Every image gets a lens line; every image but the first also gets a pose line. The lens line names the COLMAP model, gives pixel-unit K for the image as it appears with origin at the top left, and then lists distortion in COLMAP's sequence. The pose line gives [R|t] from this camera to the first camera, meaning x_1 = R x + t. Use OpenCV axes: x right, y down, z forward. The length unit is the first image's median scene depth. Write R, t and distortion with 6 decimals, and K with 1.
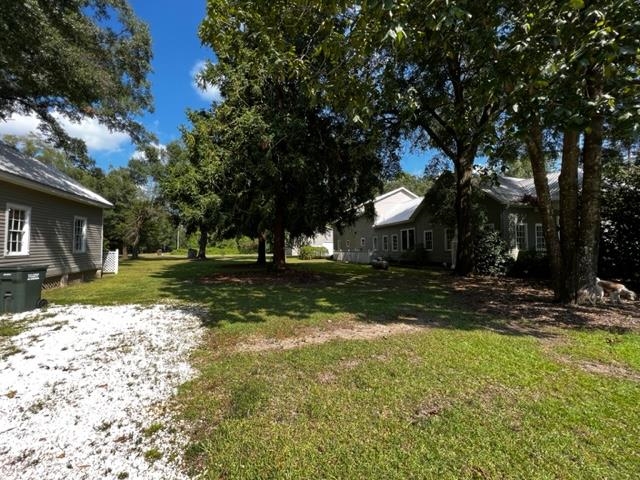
lens RADIAL K [[257.1, 0, 320.0], [0, 257.1, 240.0], [0, 0, 1]] dist [-0.000970, -0.000081]
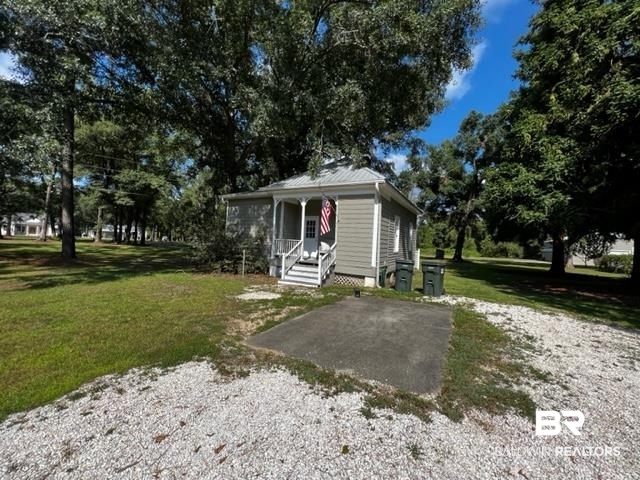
lens RADIAL K [[257.1, 0, 320.0], [0, 257.1, 240.0], [0, 0, 1]] dist [-0.000970, -0.000081]
pose [[0.693580, 0.016530, -0.720190, -0.346499], [-0.015921, 0.999844, 0.007616, -0.009208], [0.720203, 0.006184, 0.693736, -0.215707]]
